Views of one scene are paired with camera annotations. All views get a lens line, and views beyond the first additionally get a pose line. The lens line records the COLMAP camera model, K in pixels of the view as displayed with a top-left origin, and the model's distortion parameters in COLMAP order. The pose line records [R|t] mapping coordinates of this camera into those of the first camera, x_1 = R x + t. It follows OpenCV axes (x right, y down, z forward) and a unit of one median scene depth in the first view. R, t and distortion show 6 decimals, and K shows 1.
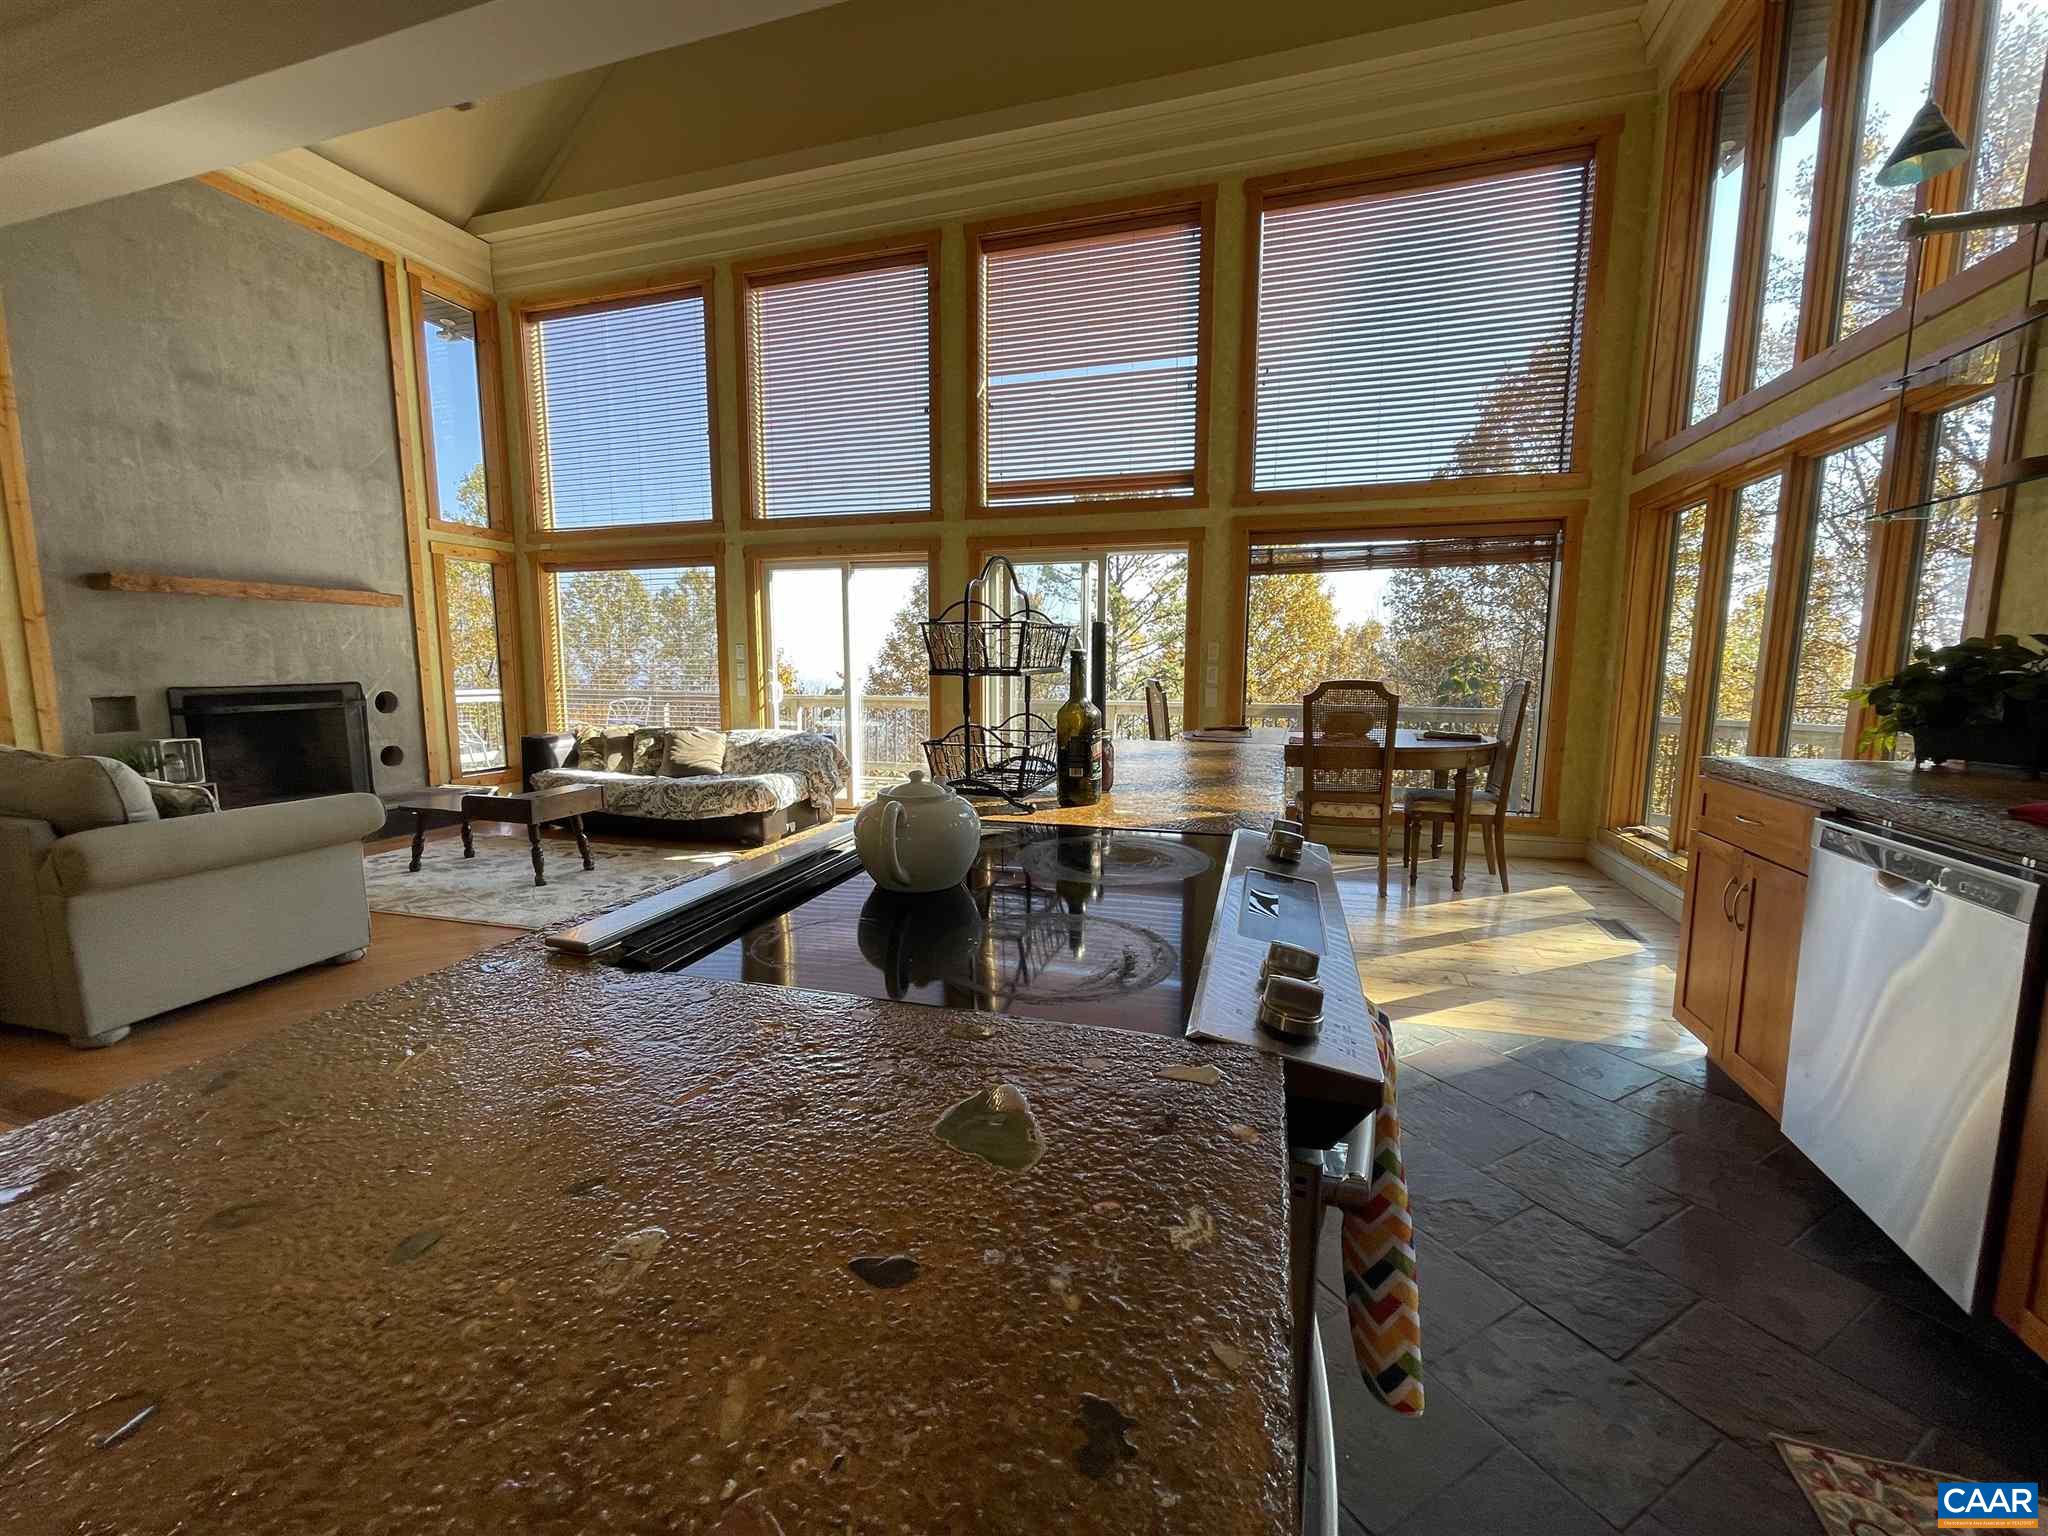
lens RADIAL K [[832.7, 0, 1016.5], [0, 832.7, 768.0], [0, 0, 1]] dist [-0.000743, -0.000381]
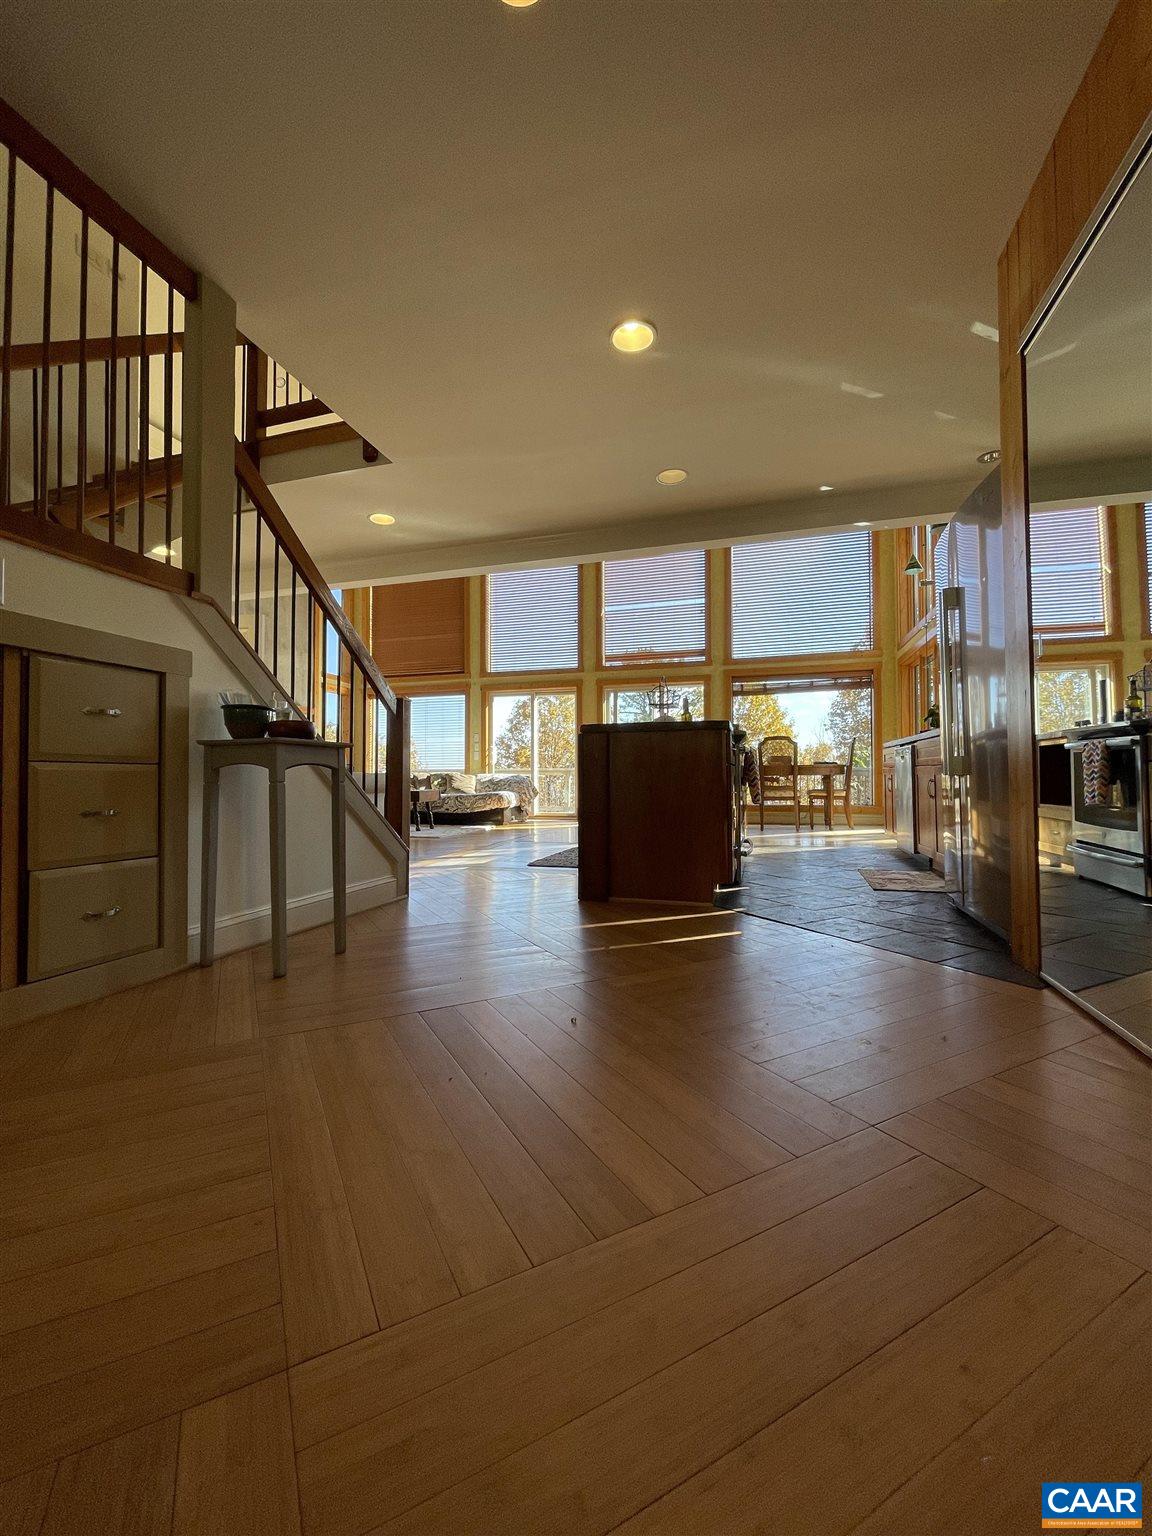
lens RADIAL K [[616.8, 0, 569.9], [0, 616.8, 768.8], [0, 0, 1]] dist [-0.001431, -0.000064]
pose [[0.999981, -0.004792, 0.003962, -0.144151], [0.005303, 0.989969, -0.141183, 0.172837], [-0.003245, 0.141201, 0.989976, -0.534204]]
